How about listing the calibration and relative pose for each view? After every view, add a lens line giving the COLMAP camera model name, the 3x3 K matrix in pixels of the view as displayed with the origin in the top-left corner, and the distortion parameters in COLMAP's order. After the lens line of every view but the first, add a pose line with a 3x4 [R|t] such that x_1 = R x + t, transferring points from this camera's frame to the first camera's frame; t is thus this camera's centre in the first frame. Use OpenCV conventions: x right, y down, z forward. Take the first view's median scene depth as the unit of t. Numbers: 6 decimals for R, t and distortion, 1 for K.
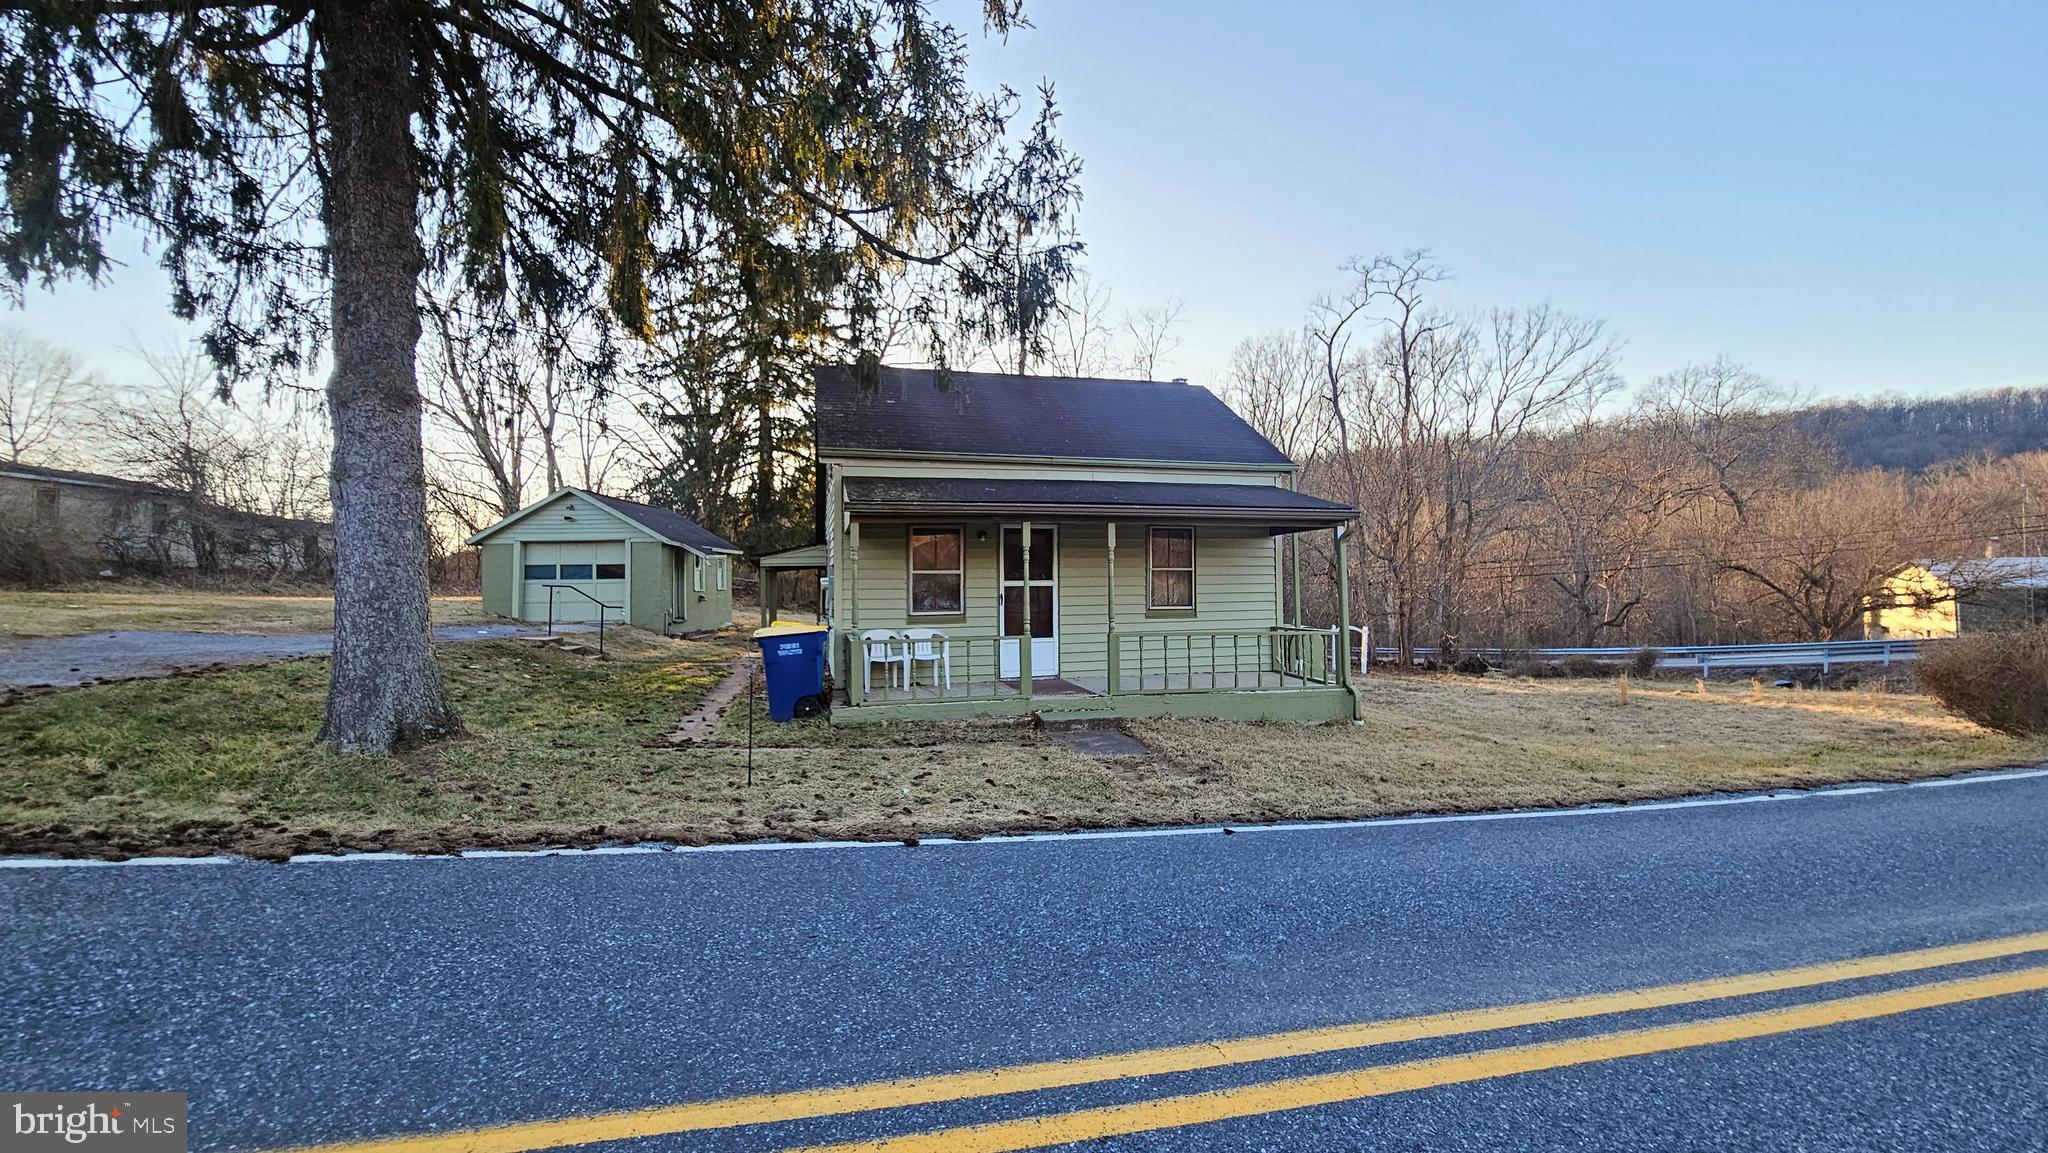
lens RADIAL K [[834.3, 0, 1022.7], [0, 834.3, 568.9], [0, 0, 1]] dist [-0.001341, -0.000659]
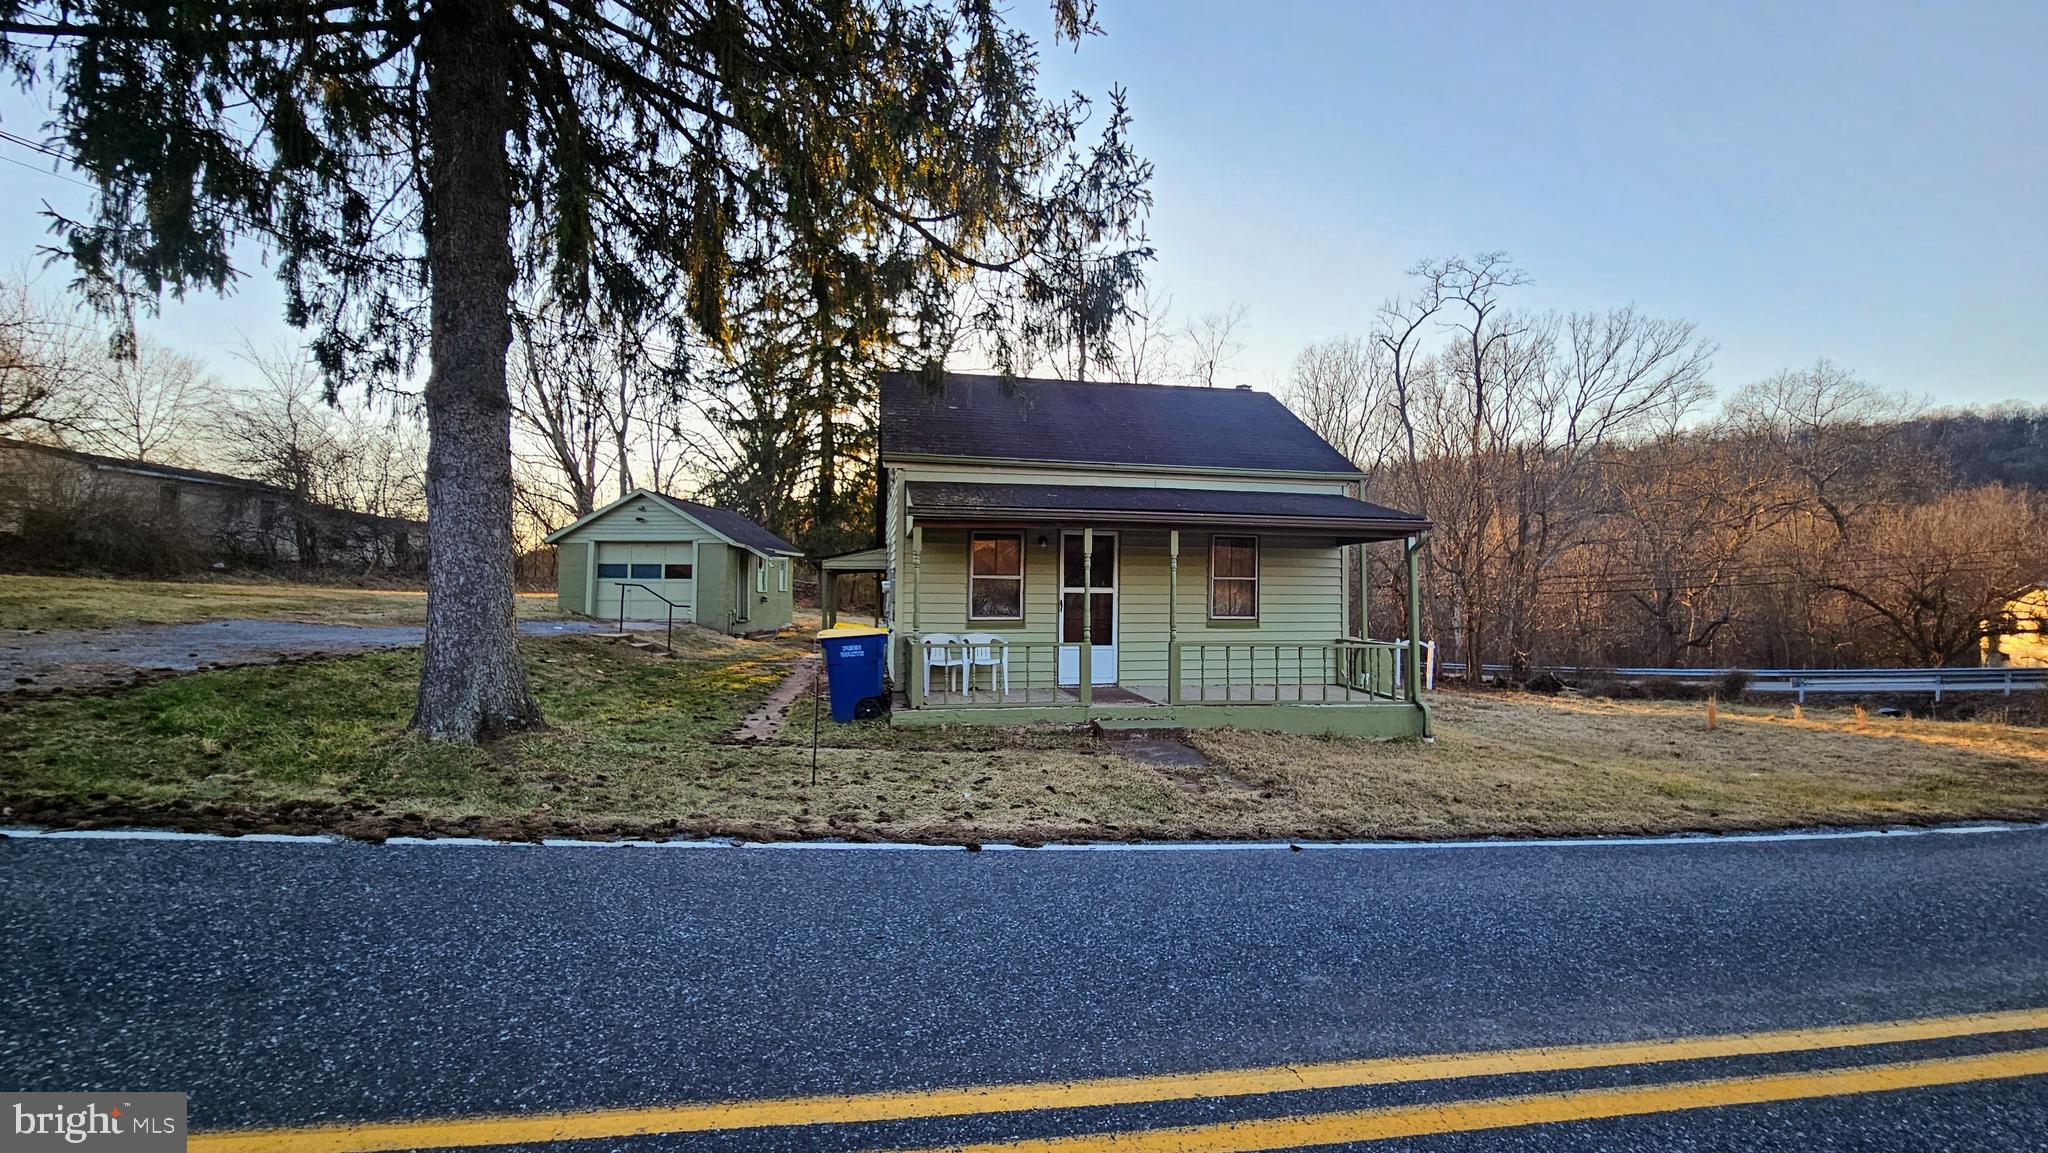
lens RADIAL K [[834.8, 0, 1024.0], [0, 834.8, 568.7], [0, 0, 1]] dist [-0.002773, 0.000185]
pose [[0.997793, 0.016305, -0.064370, -0.008638], [-0.016813, 0.999832, -0.007367, 0.000399], [0.064239, 0.008433, 0.997899, 0.001874]]
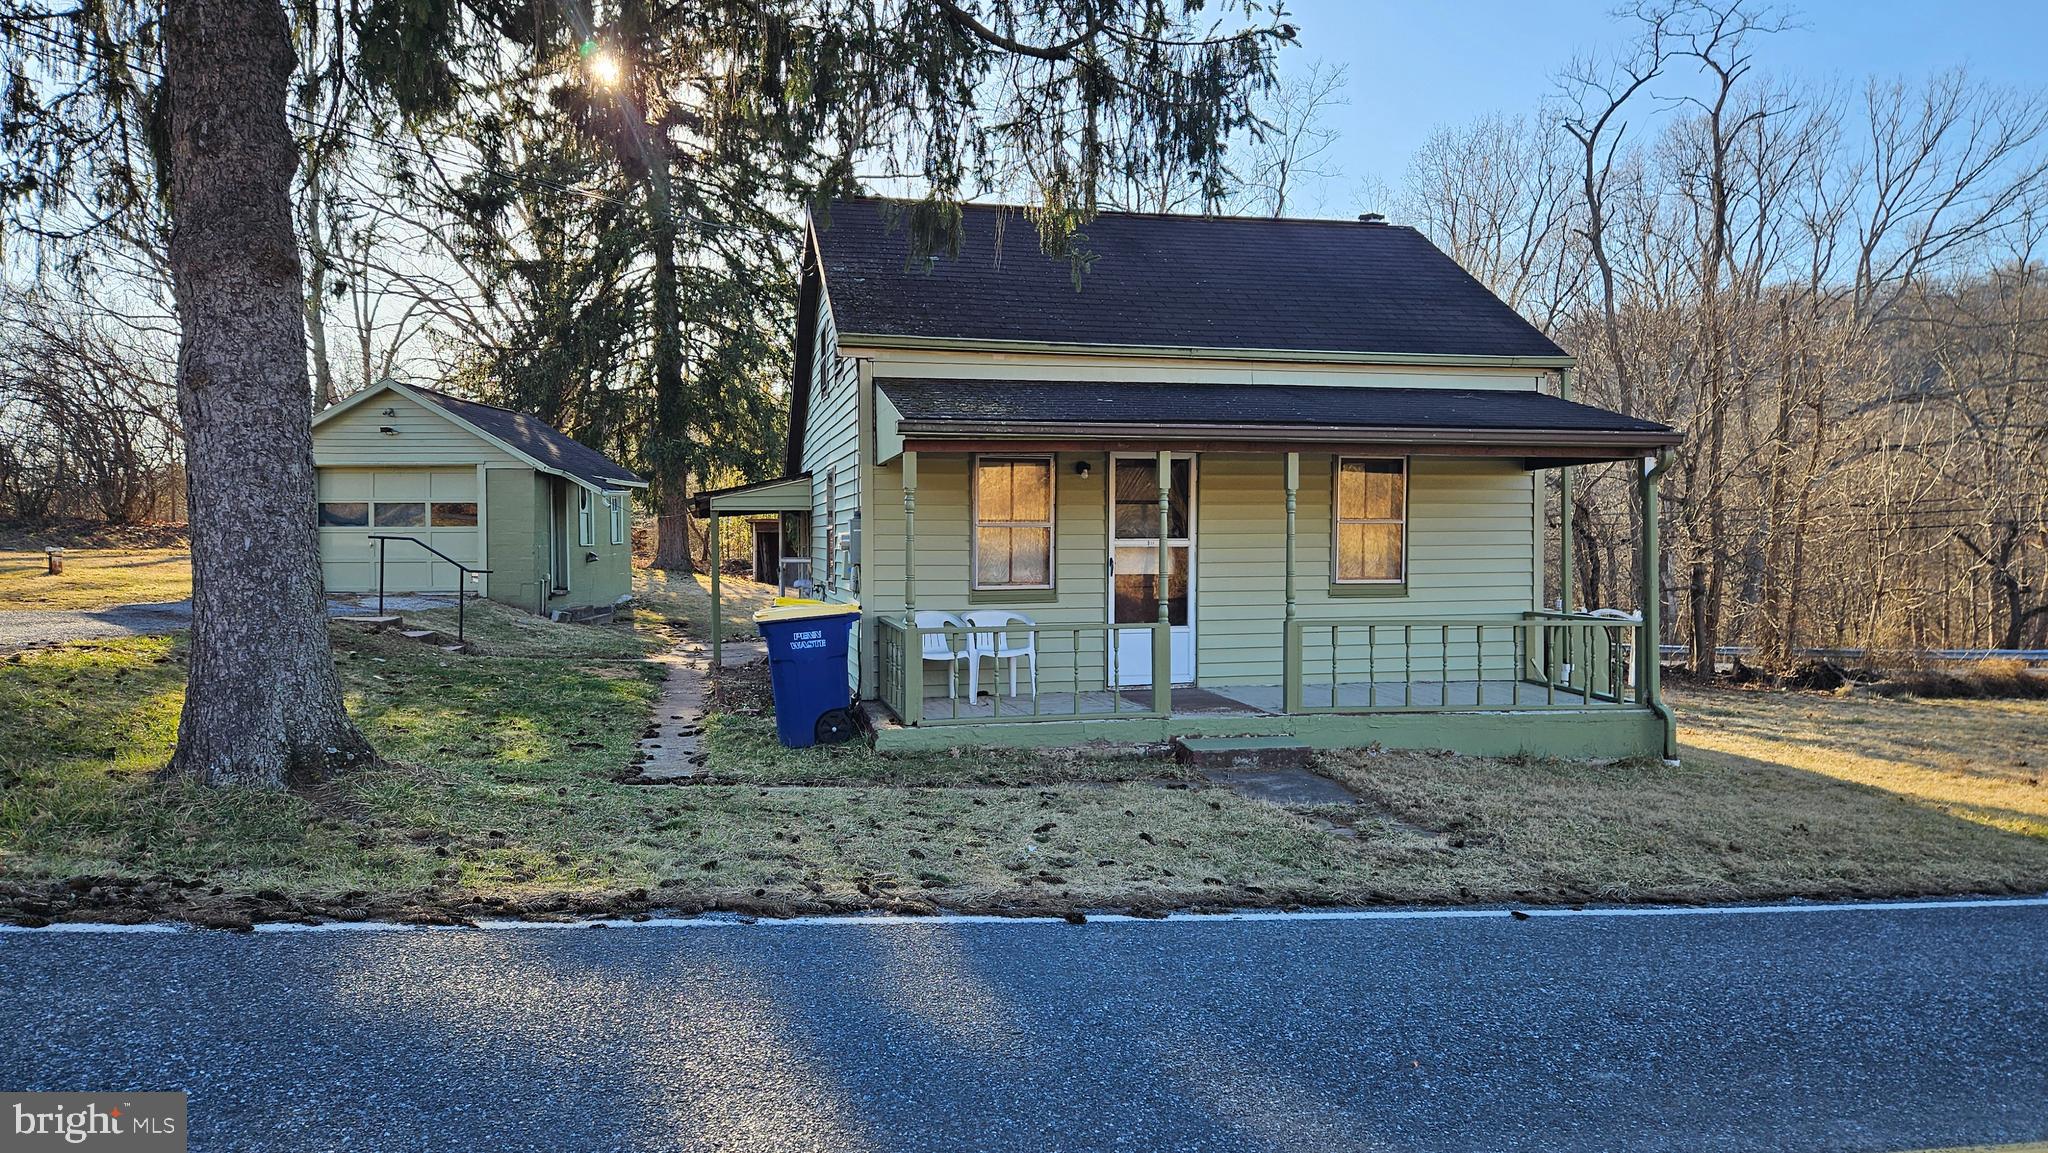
lens RADIAL K [[1334.3, 0, 1024.0], [0, 1334.3, 576.5], [0, 0, 1]] dist [0.074678, -0.063868]
pose [[0.999483, 0.008320, -0.031071, -0.086548], [-0.006807, 0.998801, 0.048483, -0.008937], [0.031437, -0.048246, 0.998341, -0.070568]]
